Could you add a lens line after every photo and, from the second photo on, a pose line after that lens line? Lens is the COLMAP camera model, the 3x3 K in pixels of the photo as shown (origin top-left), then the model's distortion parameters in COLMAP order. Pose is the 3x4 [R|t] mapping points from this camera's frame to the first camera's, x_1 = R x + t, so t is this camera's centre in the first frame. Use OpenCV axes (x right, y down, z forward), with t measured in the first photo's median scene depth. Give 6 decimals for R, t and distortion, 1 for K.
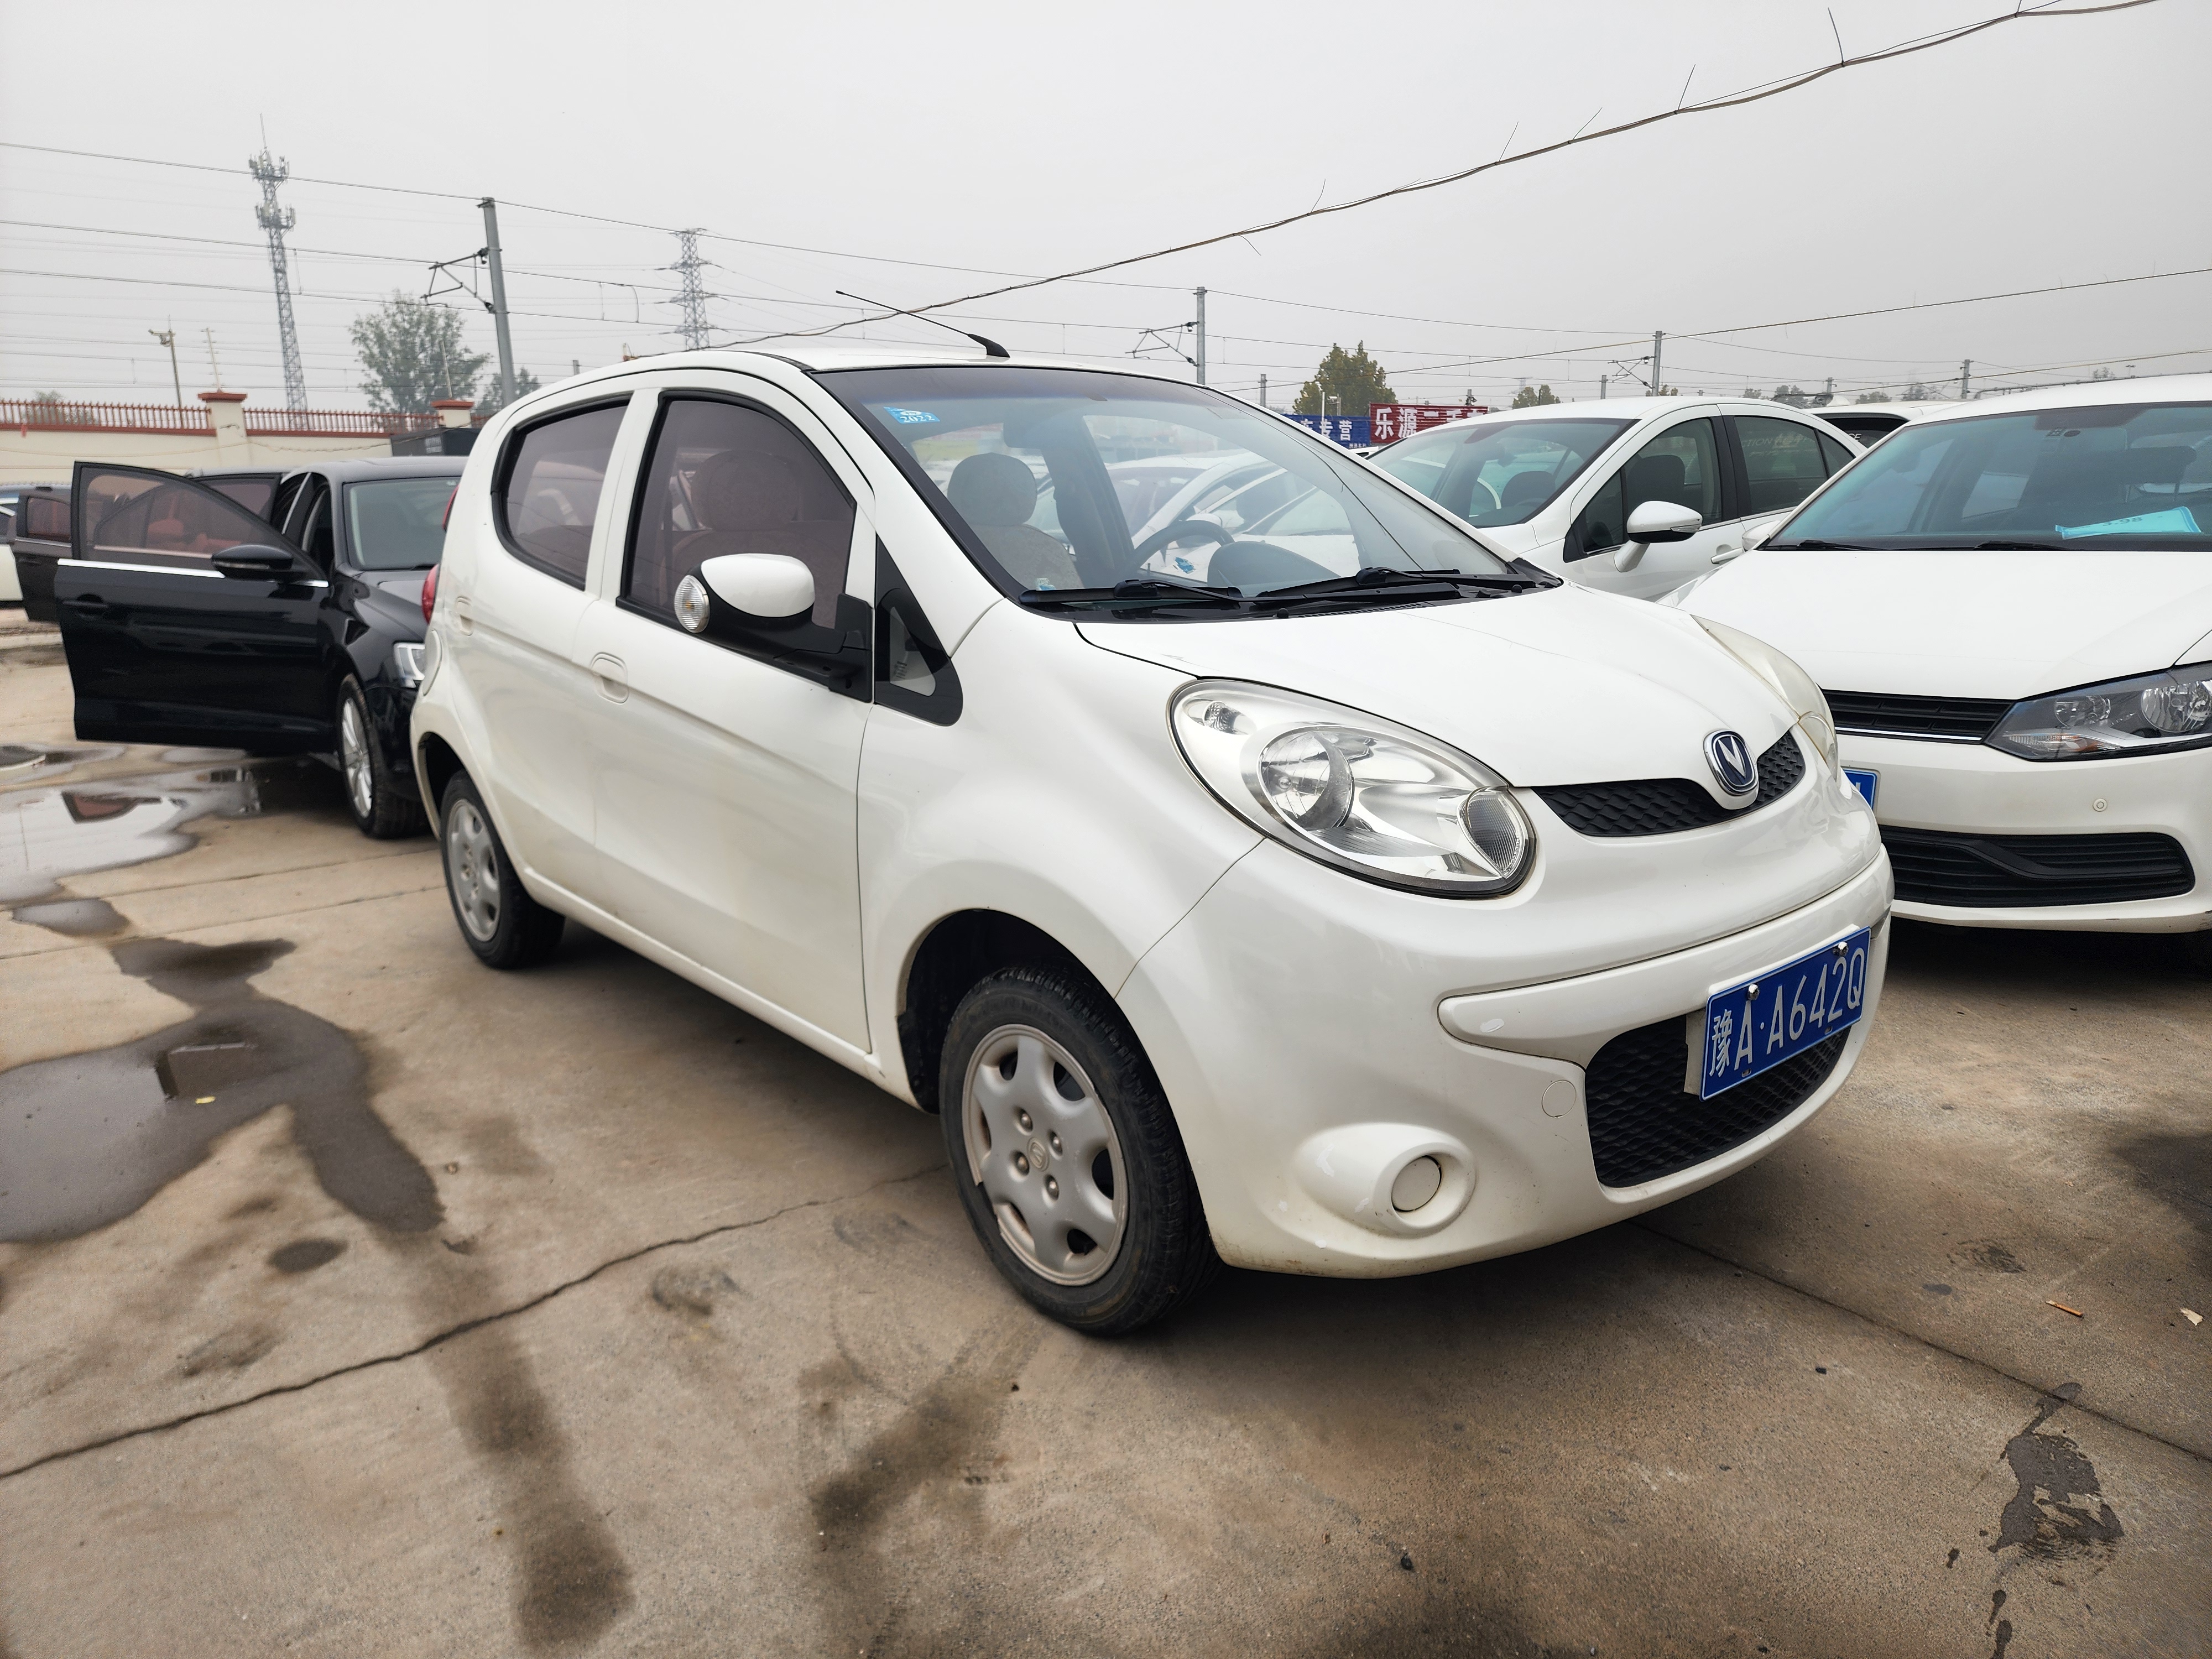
lens RADIAL K [[1477.0, 0, 1099.3], [0, 1477.0, 825.0], [0, 0, 1]] dist [0.066937, -0.055075]
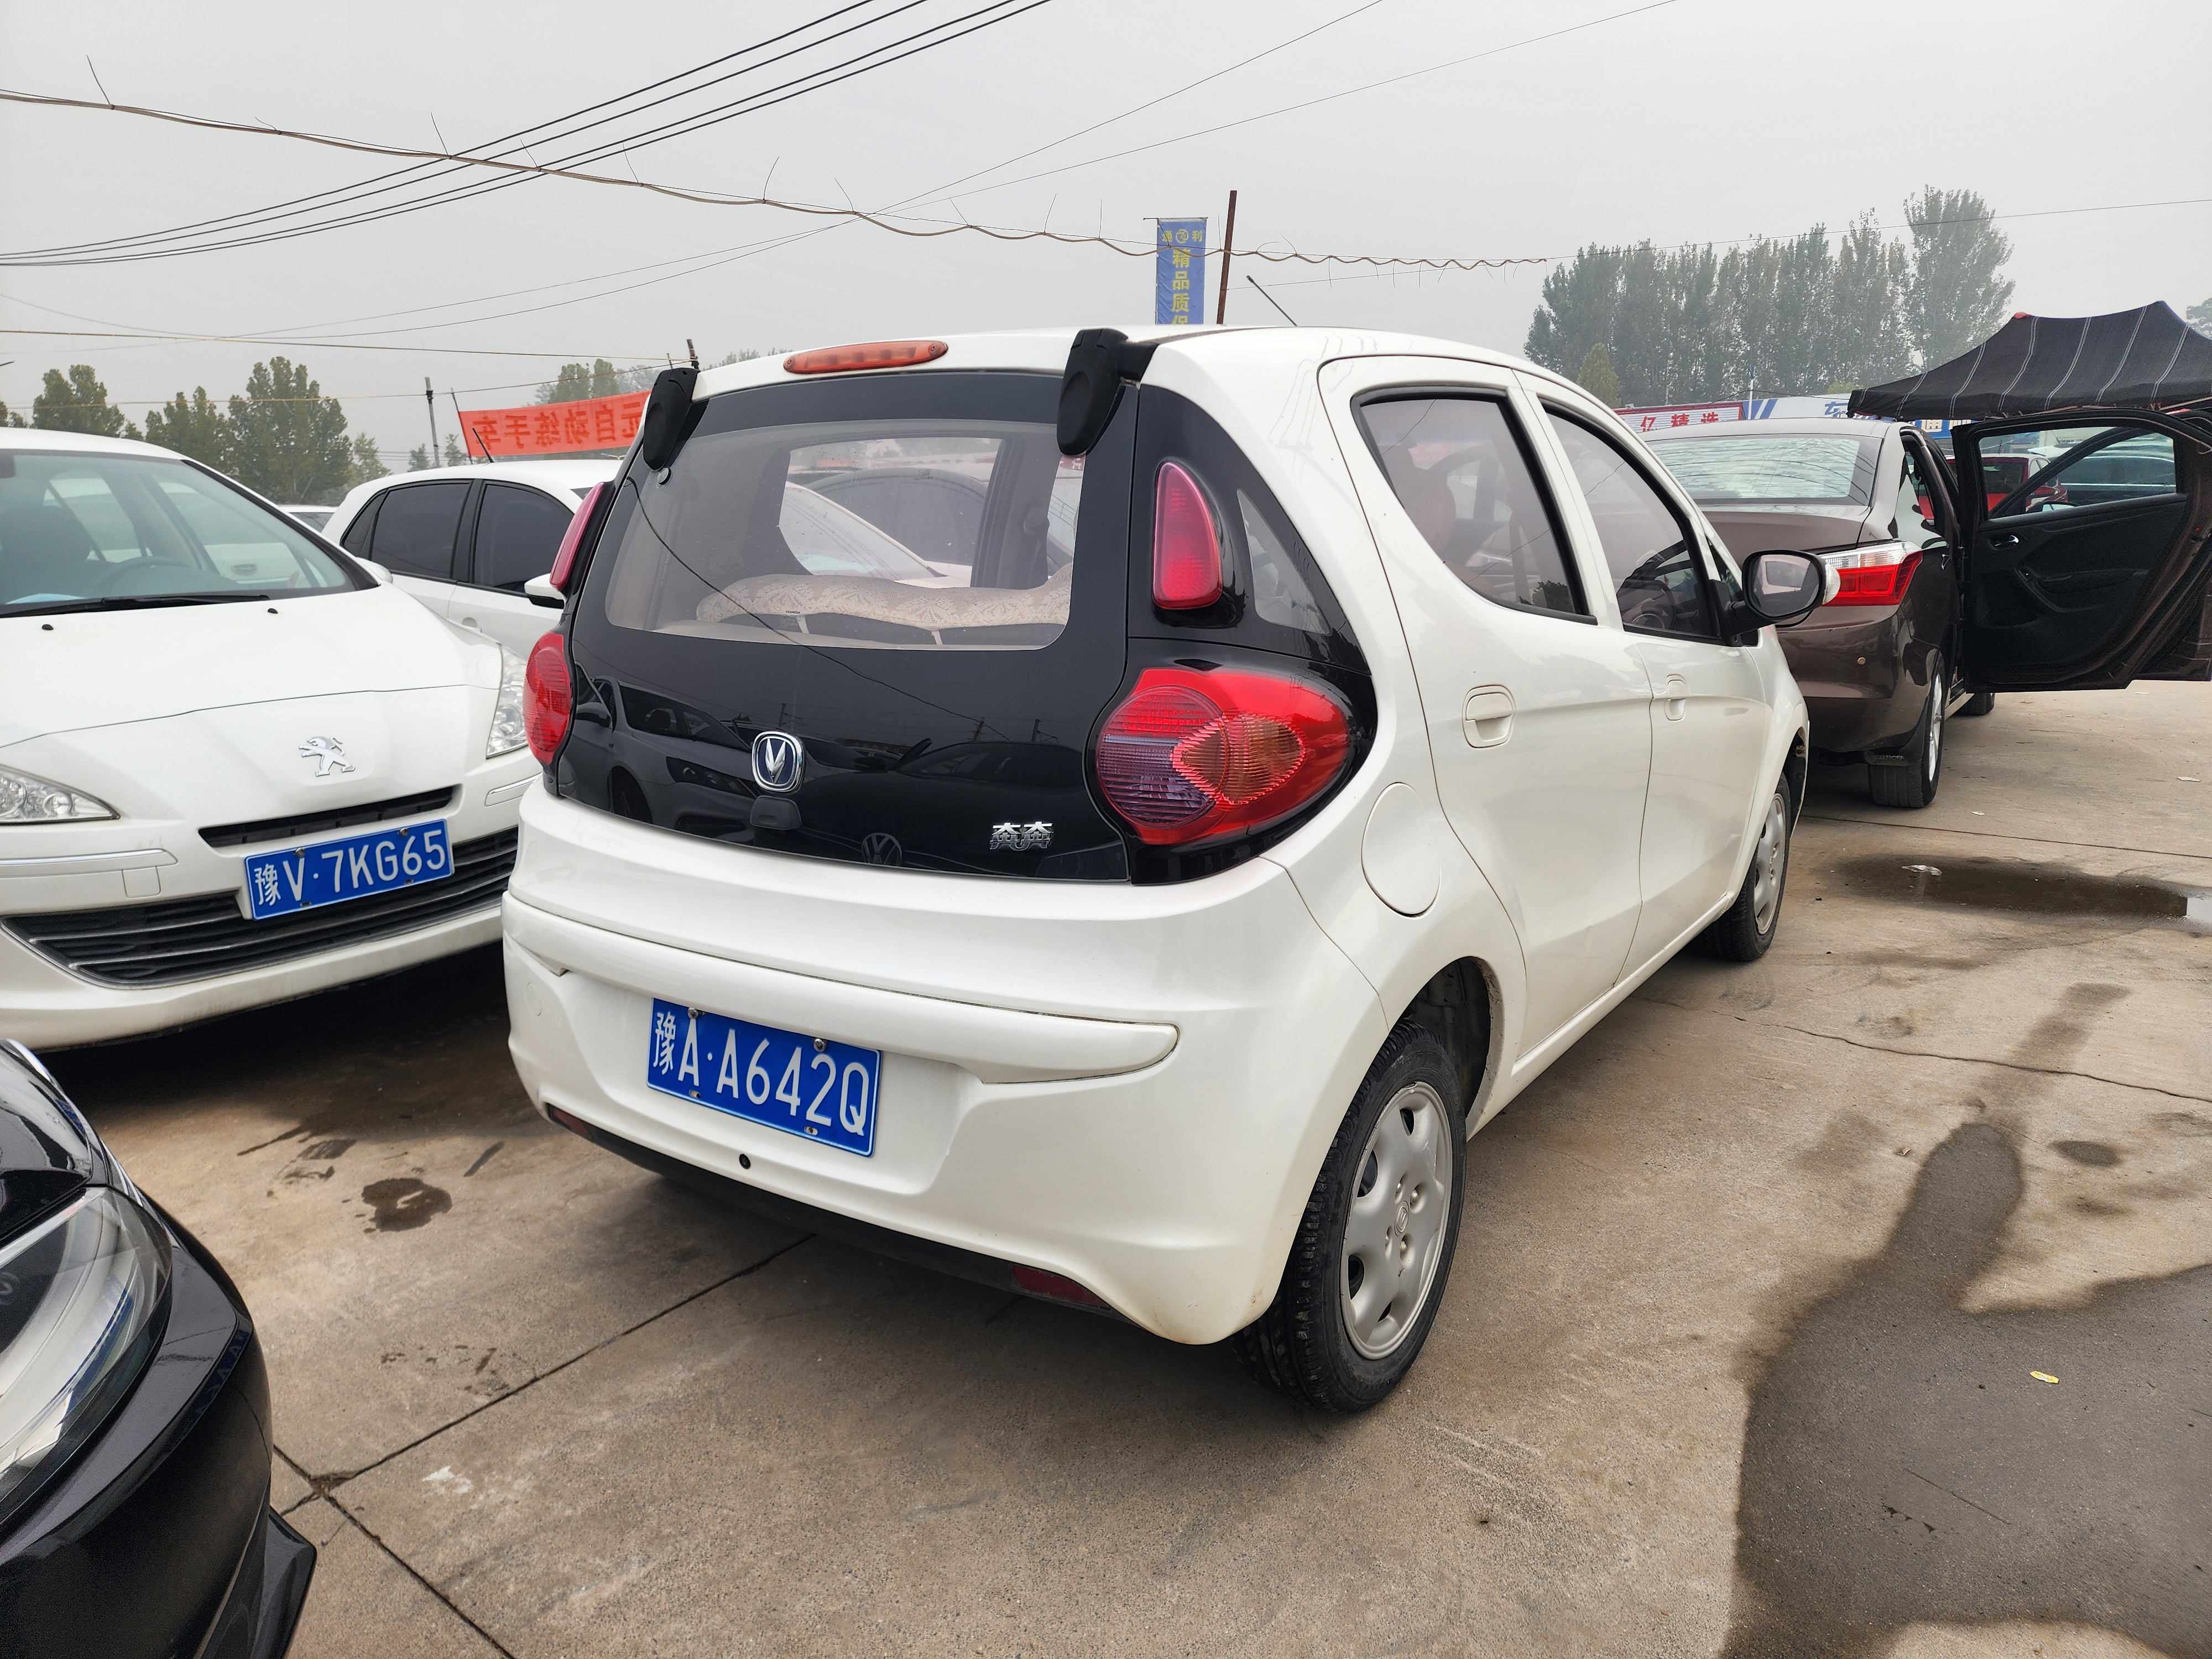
lens RADIAL K [[1477.0, 0, 1099.3], [0, 1477.0, 825.0], [0, 0, 1]] dist [0.066937, -0.055075]
pose [[-0.251302, -0.178616, 0.951285, -1.536368], [0.231782, 0.943125, 0.238314, -0.443444], [-0.939747, 0.280379, -0.195609, 2.062414]]
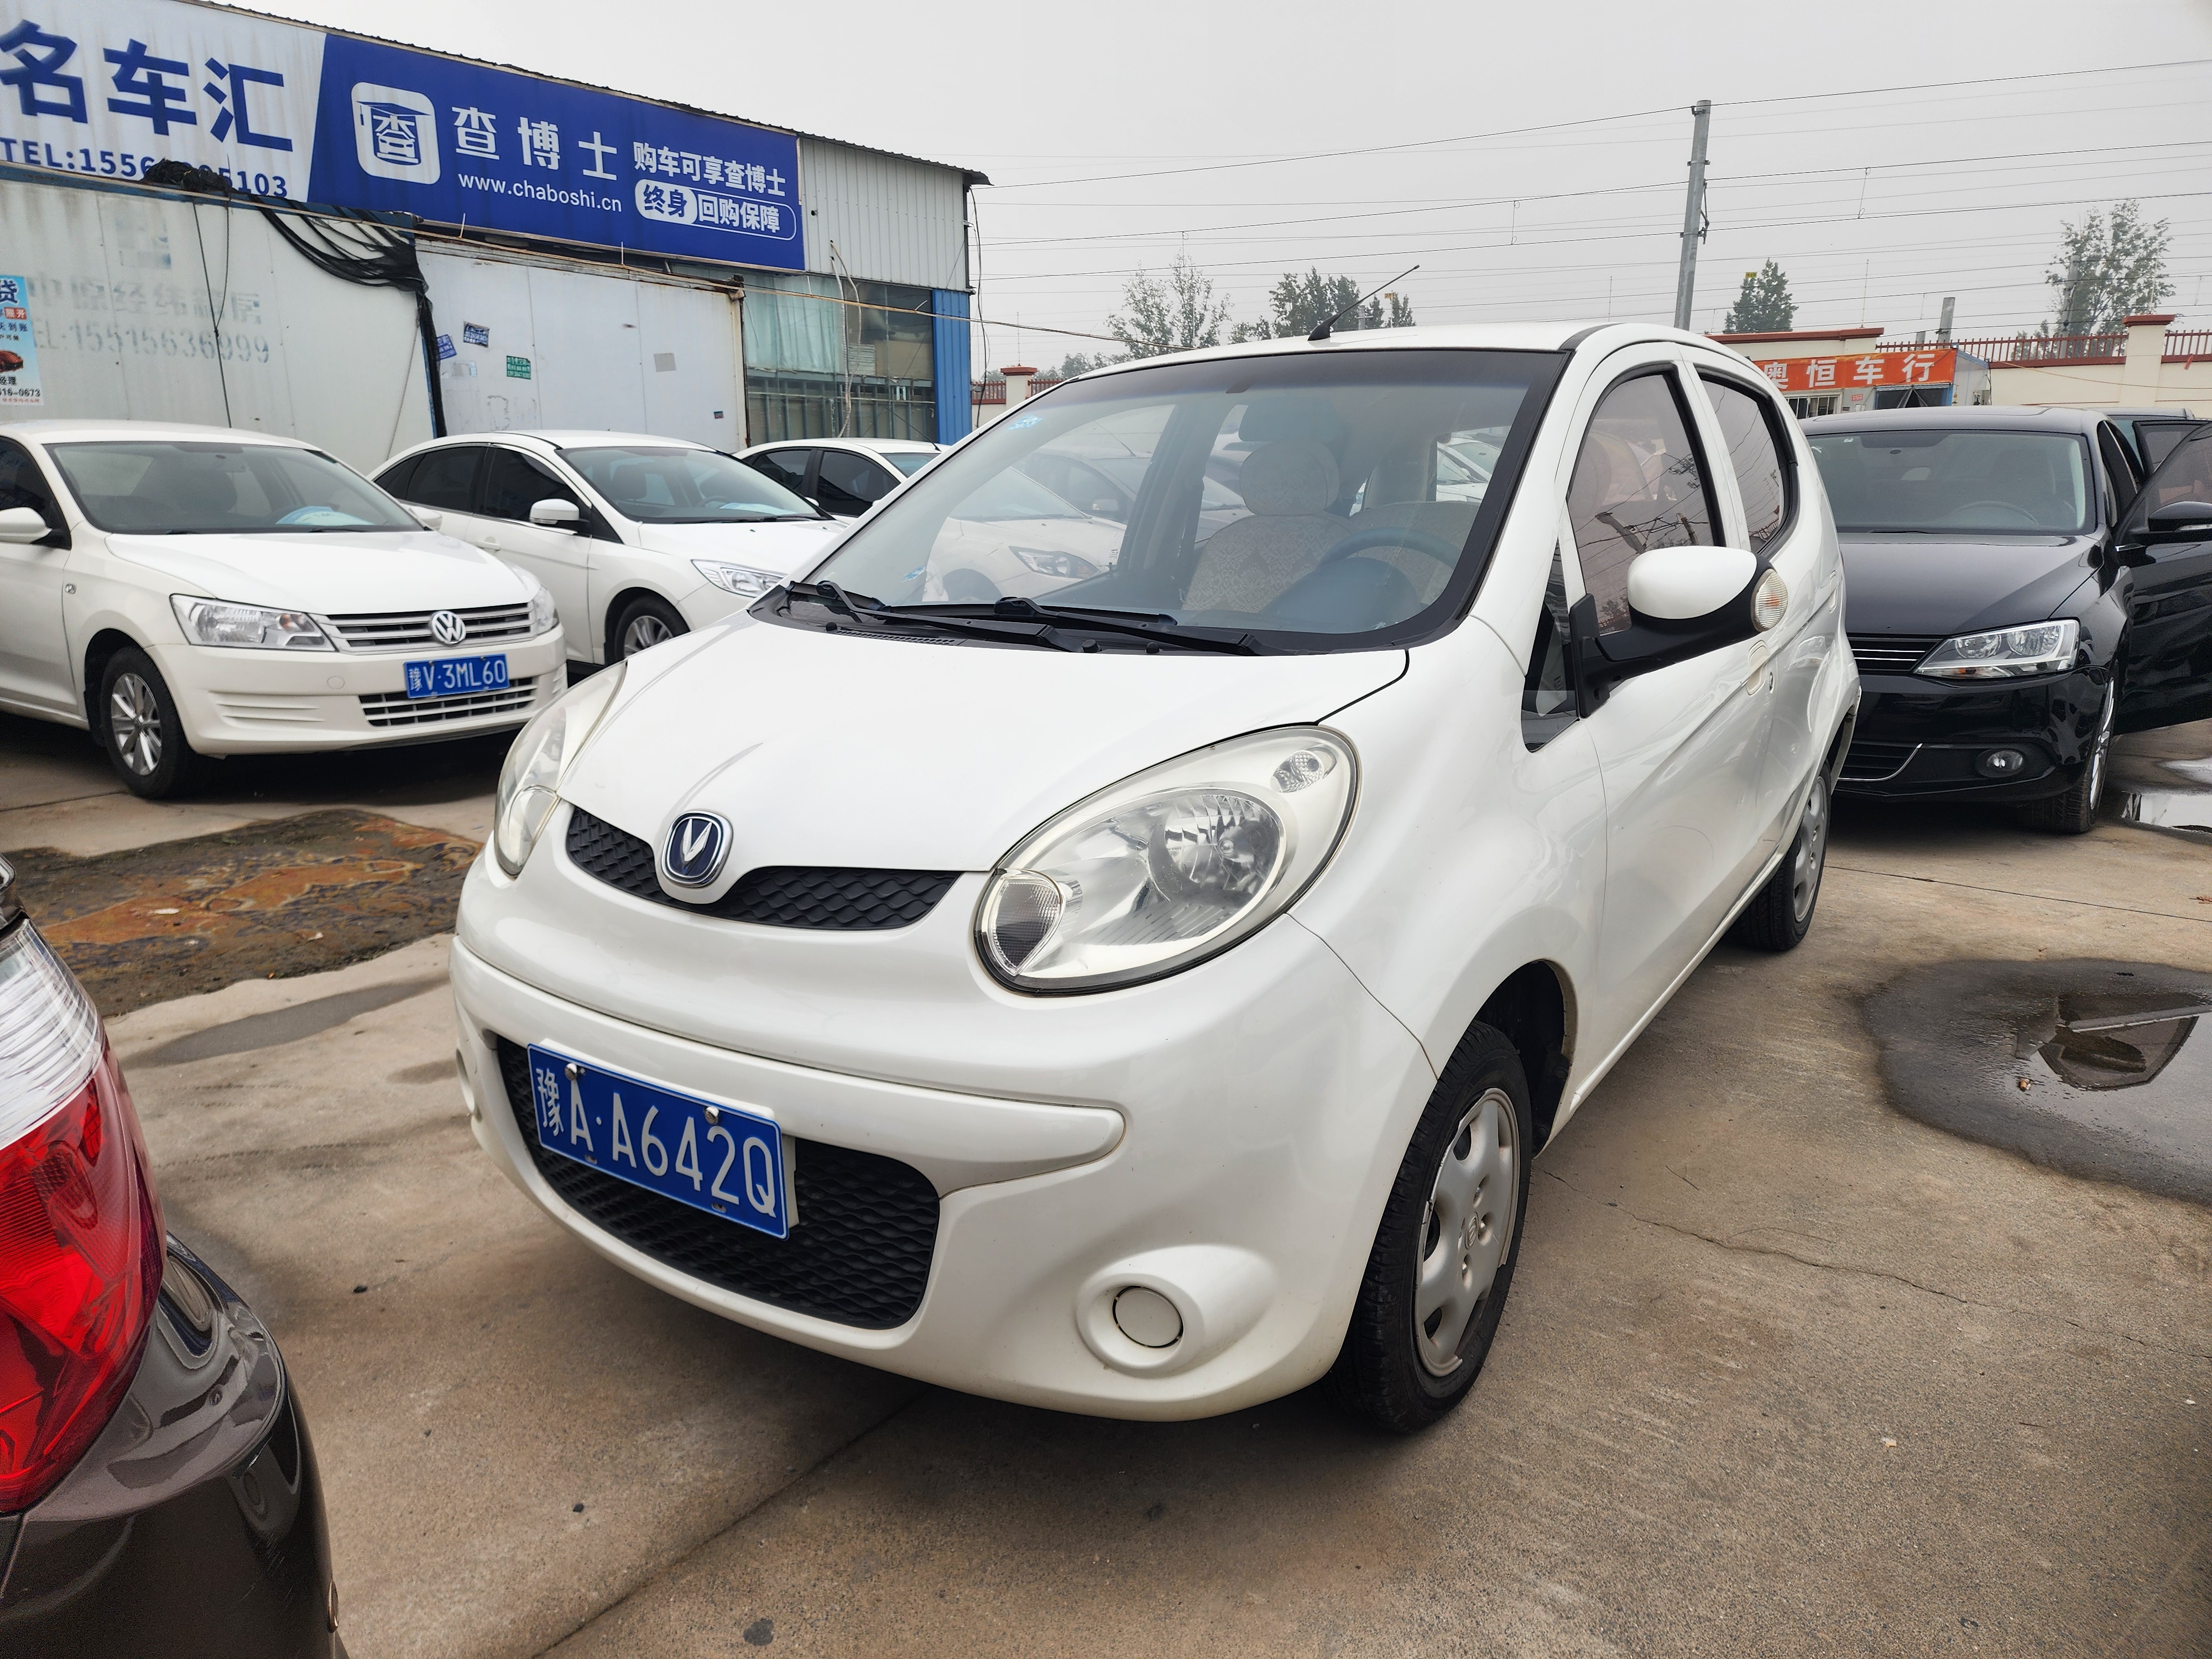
lens RADIAL K [[1492.9, 0, 1069.1], [0, 1492.9, 866.4], [0, 0, 1]] dist [0.059310, -0.047757]
pose [[0.248327, 0.264411, -0.931891, 1.190388], [-0.199344, 0.955383, 0.217956, -0.243962], [0.947943, 0.131642, 0.289957, 0.879521]]
